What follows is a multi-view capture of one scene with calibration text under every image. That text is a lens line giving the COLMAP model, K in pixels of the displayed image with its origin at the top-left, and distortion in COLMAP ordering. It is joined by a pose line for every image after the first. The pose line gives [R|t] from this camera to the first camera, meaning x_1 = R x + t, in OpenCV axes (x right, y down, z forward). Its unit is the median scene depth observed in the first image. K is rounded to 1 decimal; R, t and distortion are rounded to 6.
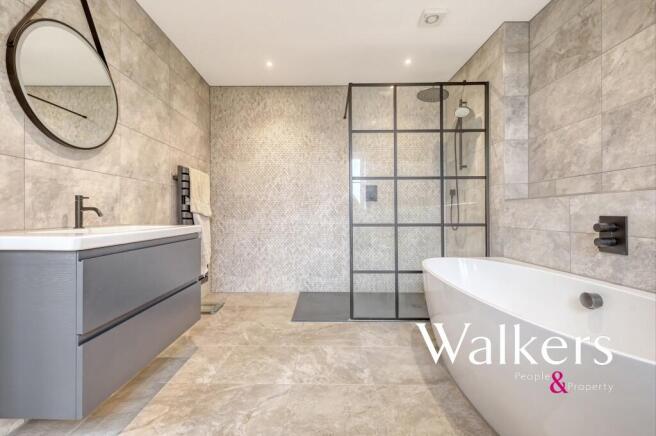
lens RADIAL K [[289.0, 0, 326.4], [0, 289.0, 214.2], [0, 0, 1]] dist [0.007205, -0.001243]
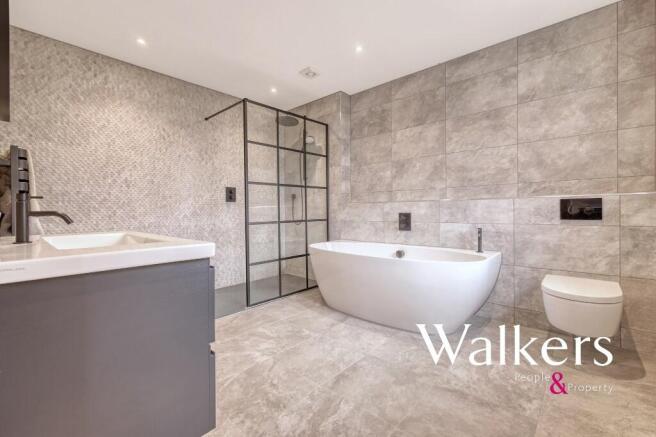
lens RADIAL K [[289.0, 0, 318.7], [0, 289.0, 214.6], [0, 0, 1]] dist [0.007205, -0.001243]
pose [[0.664300, -0.018759, 0.747231, -0.635451], [0.012466, 0.999824, 0.014018, -0.012368], [-0.747362, 0.000003, 0.664417, 0.042252]]
